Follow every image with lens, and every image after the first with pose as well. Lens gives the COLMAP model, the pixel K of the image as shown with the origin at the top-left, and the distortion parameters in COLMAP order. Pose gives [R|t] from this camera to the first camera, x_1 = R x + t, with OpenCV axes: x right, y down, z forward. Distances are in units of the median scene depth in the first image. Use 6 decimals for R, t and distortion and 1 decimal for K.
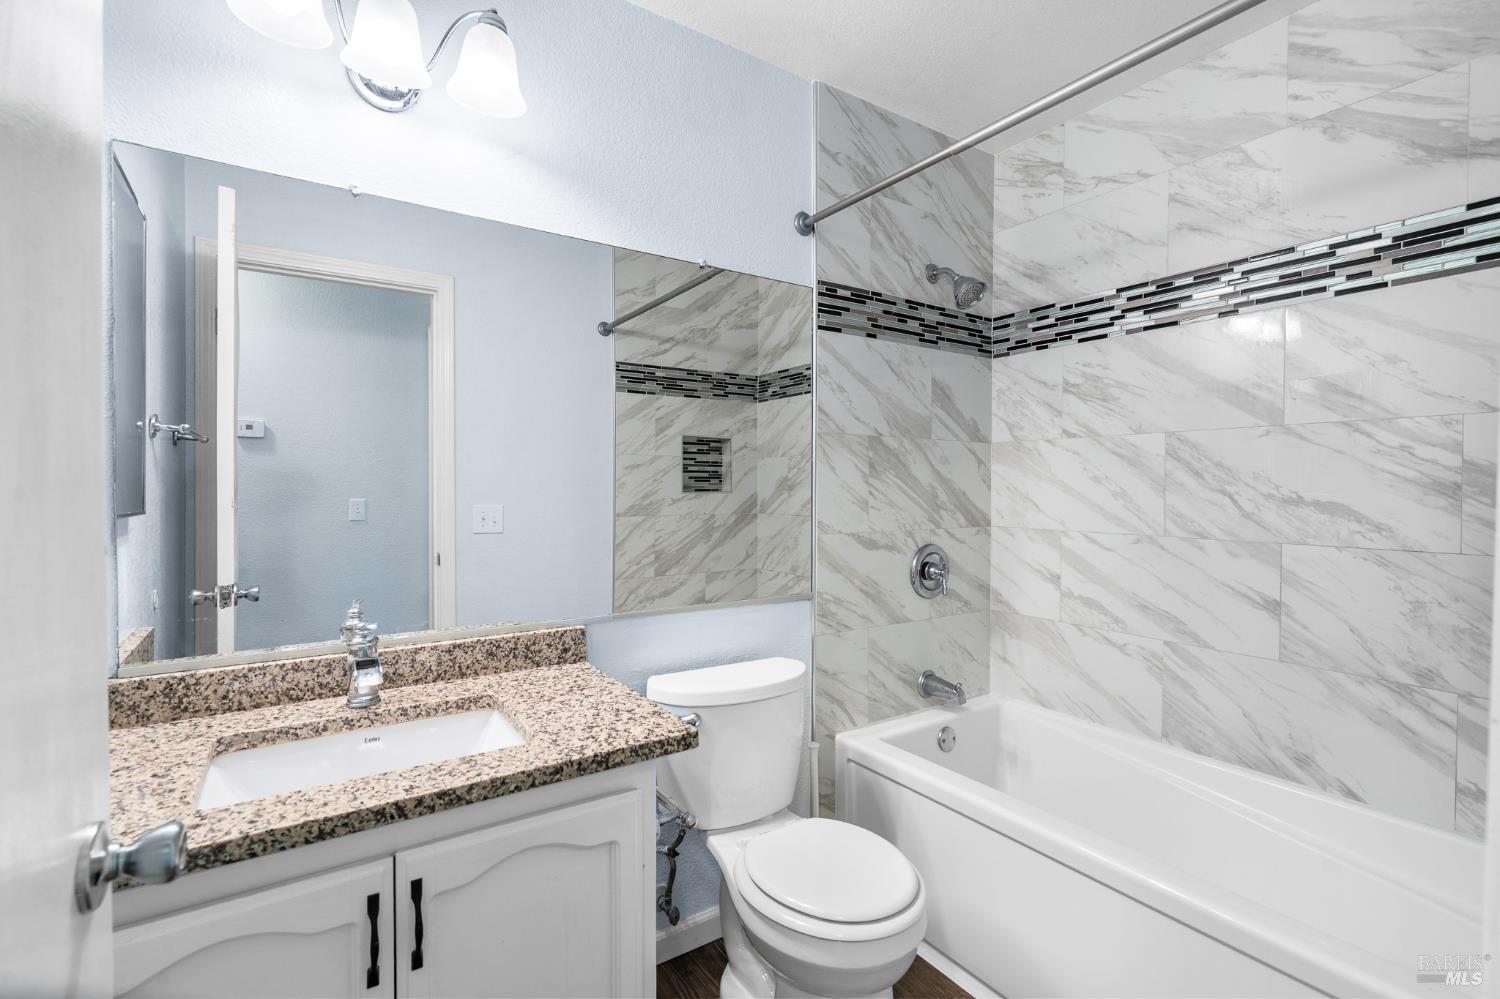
lens RADIAL K [[695.7, 0, 748.8], [0, 695.7, 500.9], [0, 0, 1]] dist [0.002950, 0.001111]
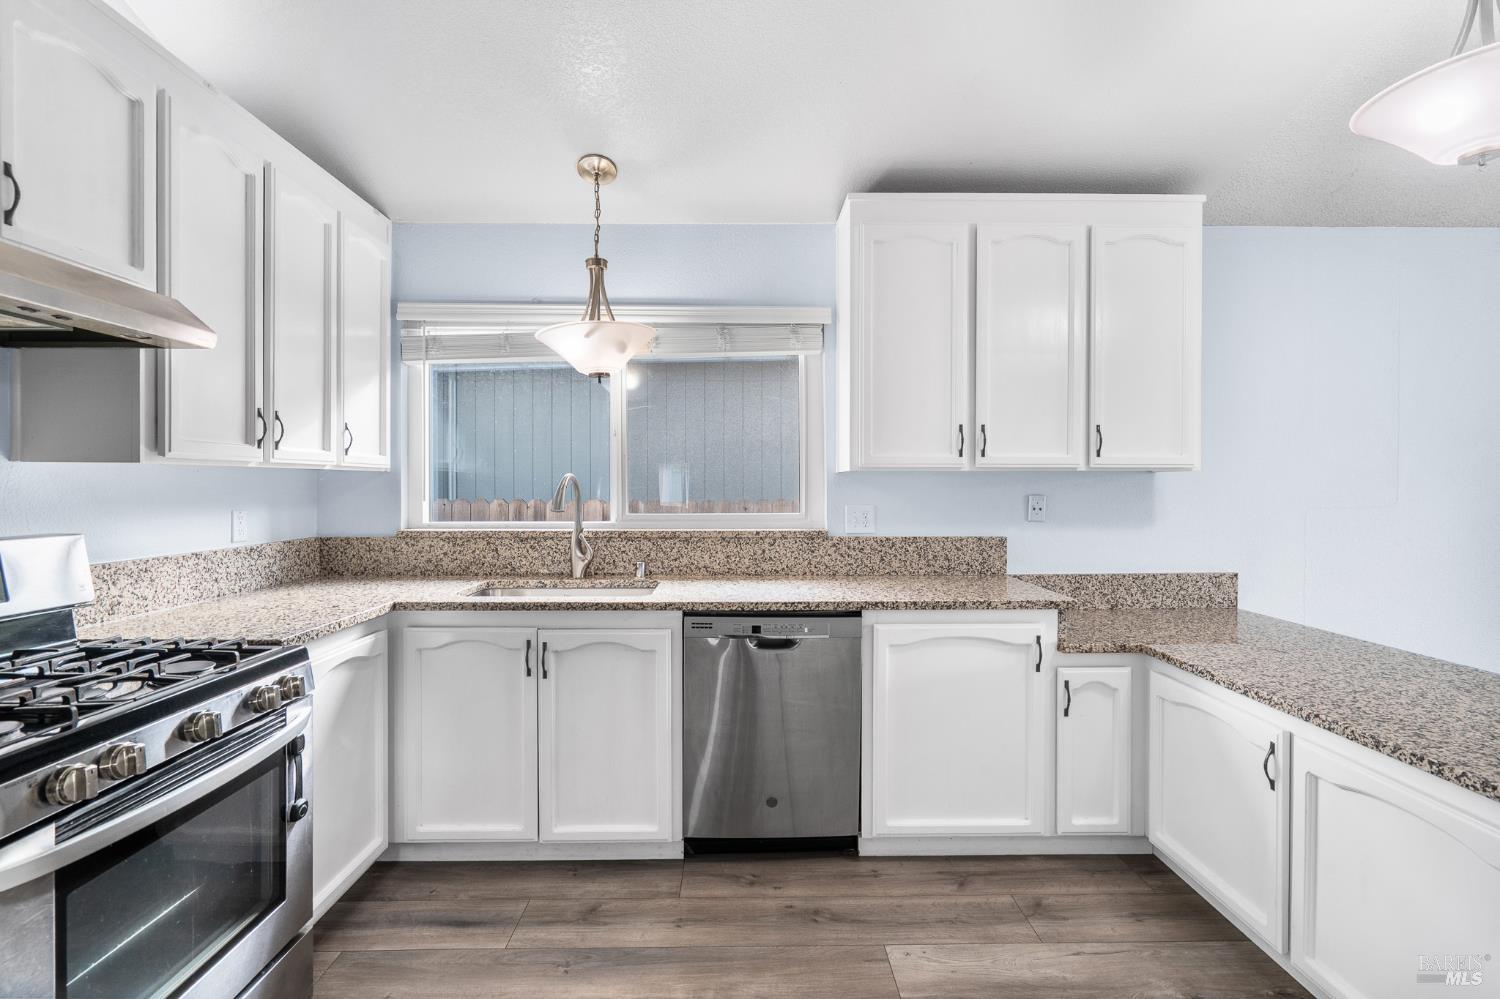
lens RADIAL K [[695.7, 0, 752.7], [0, 695.7, 494.5], [0, 0, 1]] dist [0.002950, 0.001111]
pose [[0.832526, 0.008955, -0.553914, 1.625063], [-0.011482, 0.999933, -0.001093, -0.016352], [0.553867, 0.007270, 0.832573, -0.751998]]
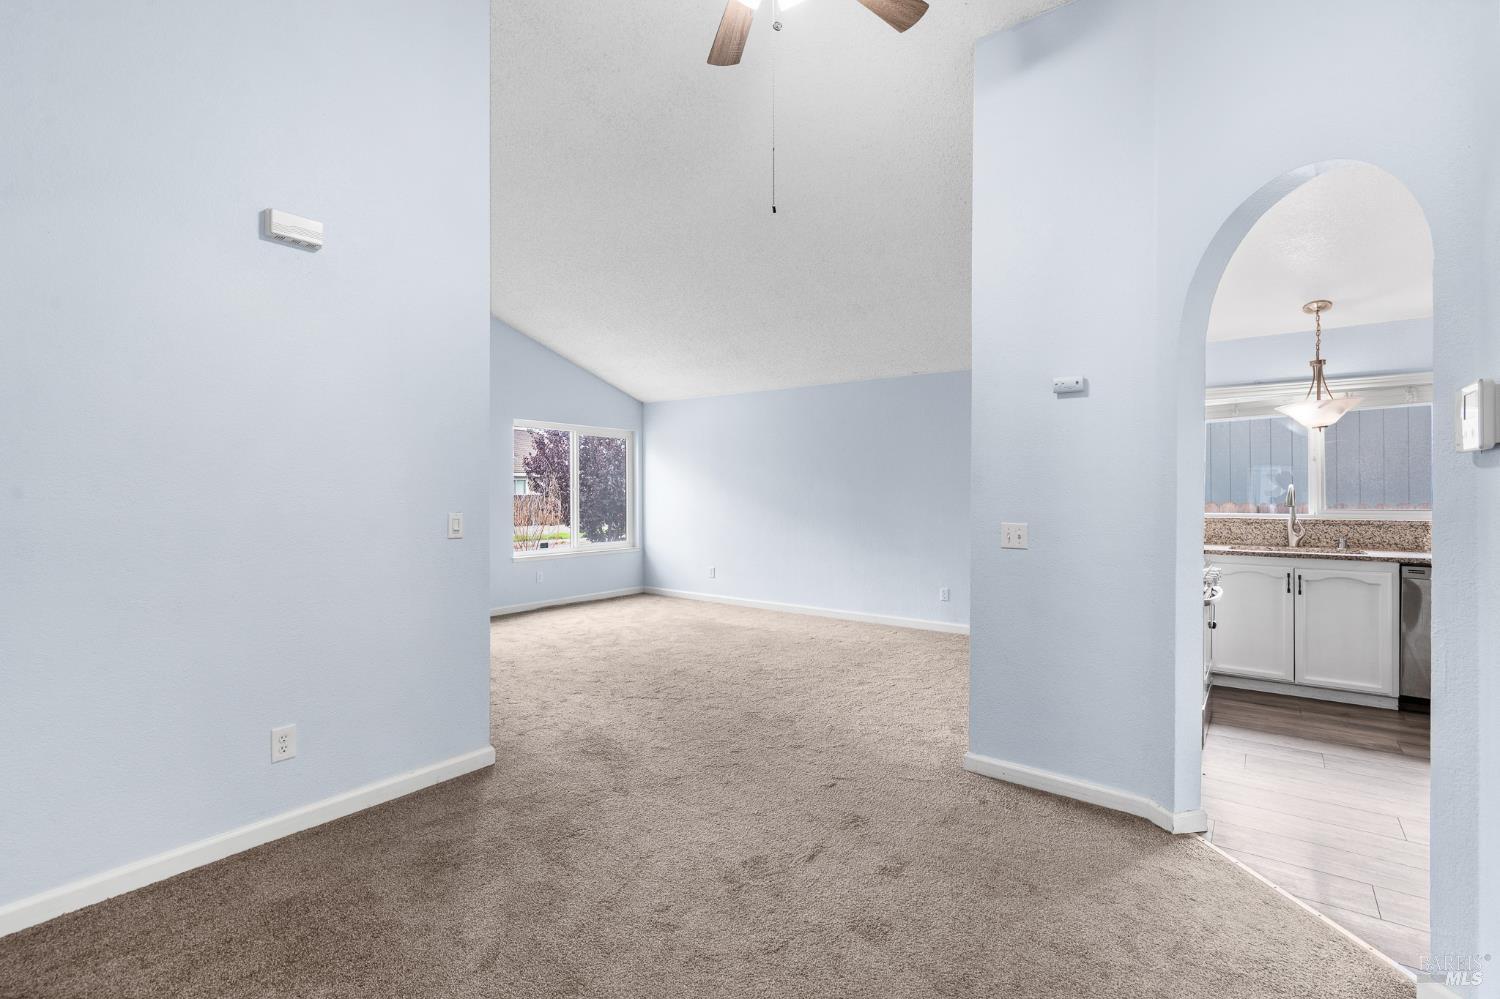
lens RADIAL K [[695.7, 0, 747.2], [0, 695.7, 495.2], [0, 0, 1]] dist [0.002950, 0.001111]
pose [[0.316328, 0.003473, -0.948644, 2.969460], [-0.013050, 0.999915, -0.000691, 0.035487], [0.948560, 0.012598, 0.316346, -4.276929]]
